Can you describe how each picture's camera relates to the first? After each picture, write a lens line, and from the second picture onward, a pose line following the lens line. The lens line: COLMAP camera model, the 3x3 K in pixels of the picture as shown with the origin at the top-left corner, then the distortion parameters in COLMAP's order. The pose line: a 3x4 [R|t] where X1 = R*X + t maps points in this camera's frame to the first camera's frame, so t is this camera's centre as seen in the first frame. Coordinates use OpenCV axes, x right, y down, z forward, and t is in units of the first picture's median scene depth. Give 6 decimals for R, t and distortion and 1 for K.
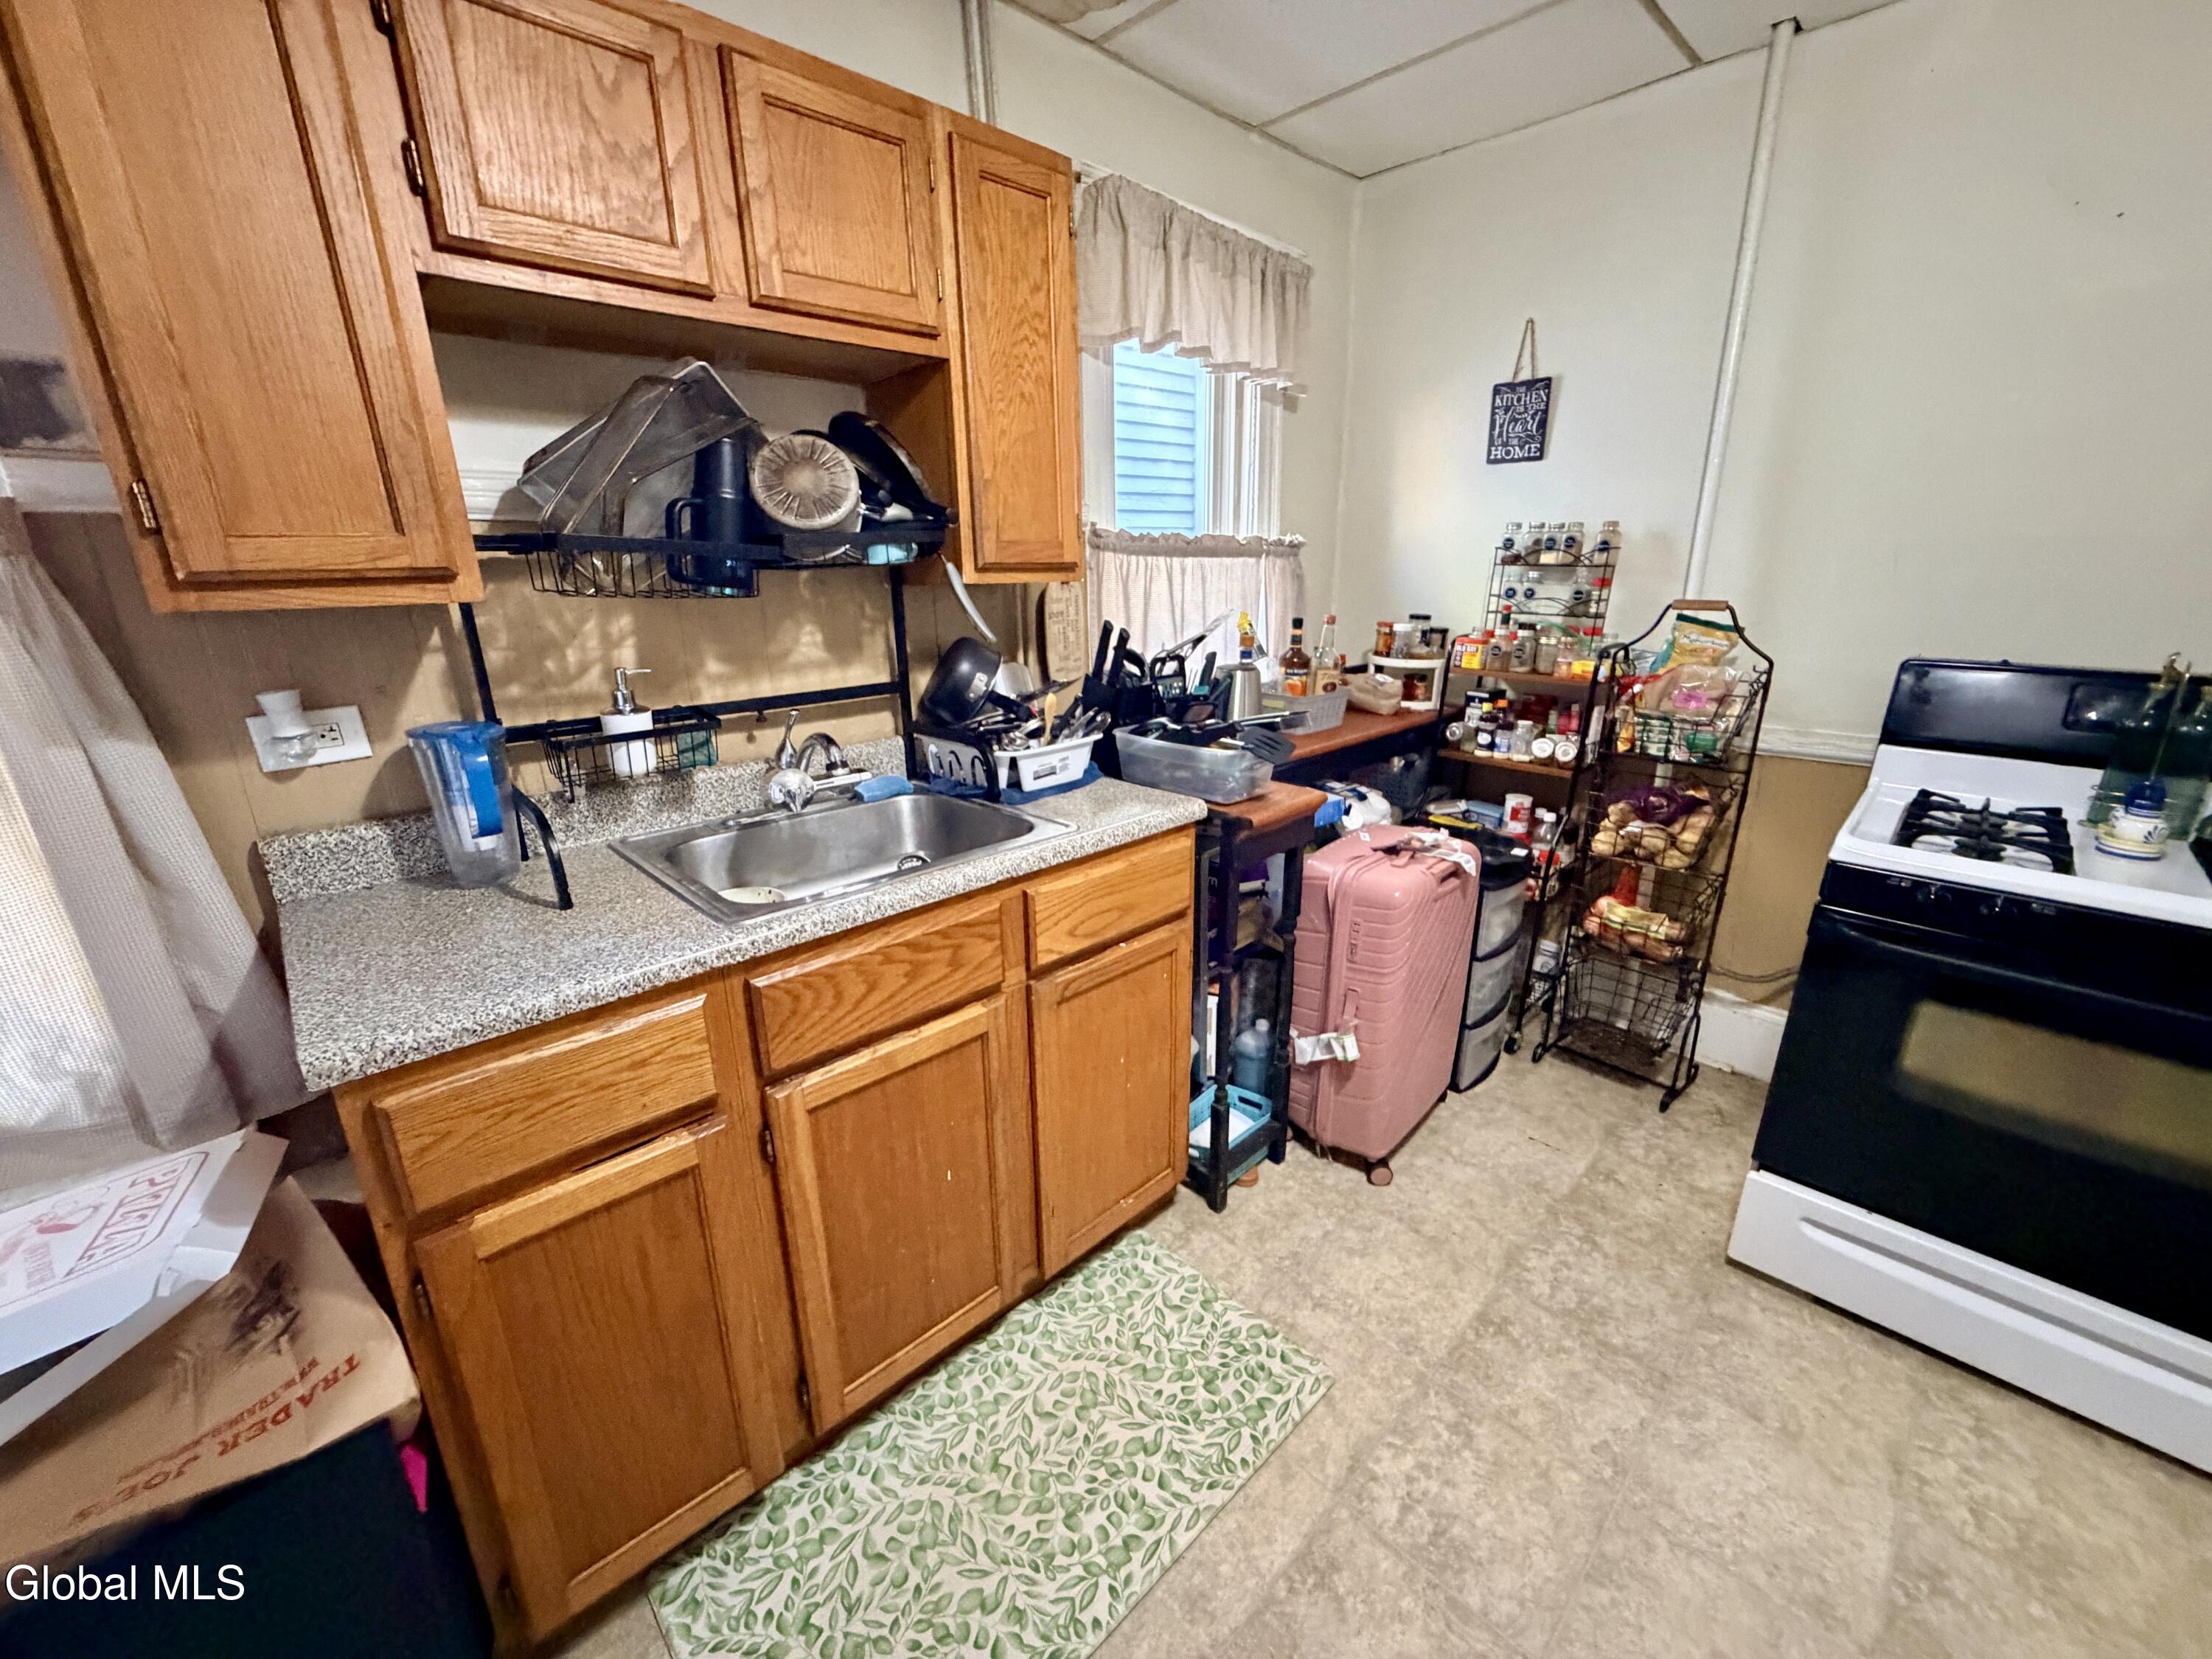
lens RADIAL K [[883.4, 0, 1106.0], [0, 883.4, 829.5], [0, 0, 1]] dist [0.001168, 0.000217]
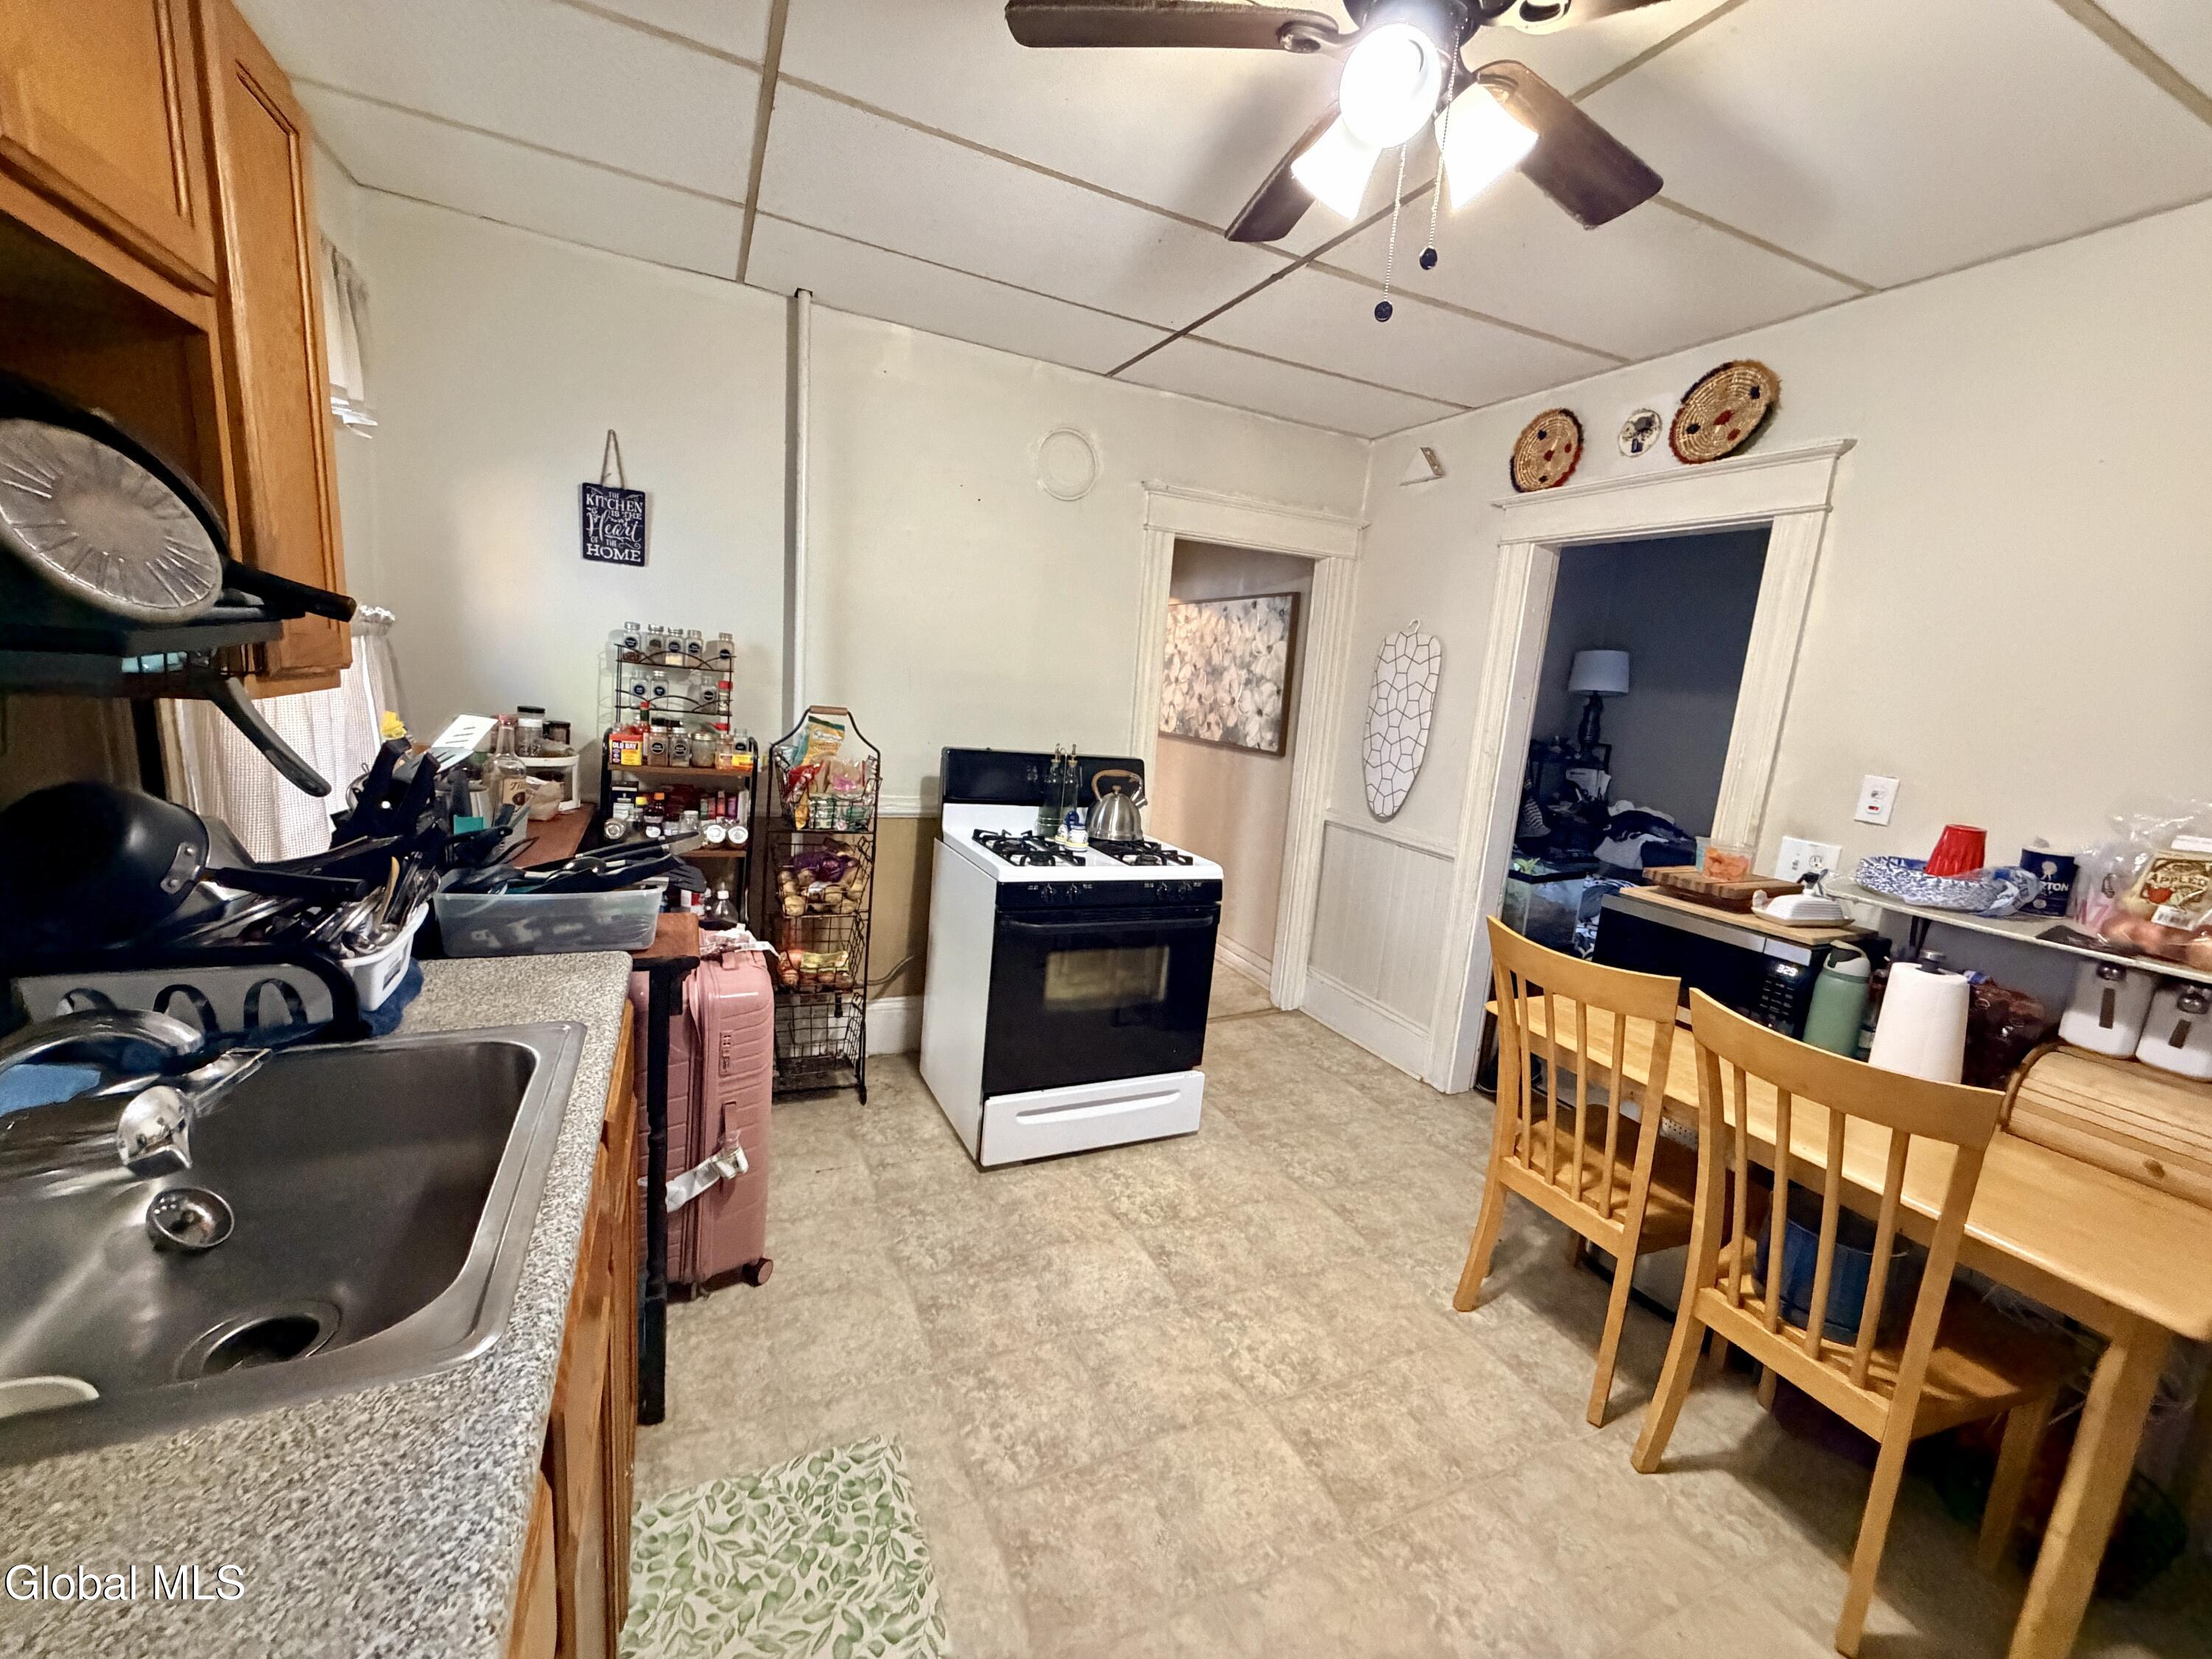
lens RADIAL K [[877.8, 0, 1106.0], [0, 877.8, 829.5], [0, 0, 1]] dist [0.001306, 0.000087]
pose [[0.328358, -0.129570, 0.935624, -0.394645], [0.184361, 0.980287, 0.071053, -0.093960], [-0.926386, 0.149162, 0.345773, 0.195721]]
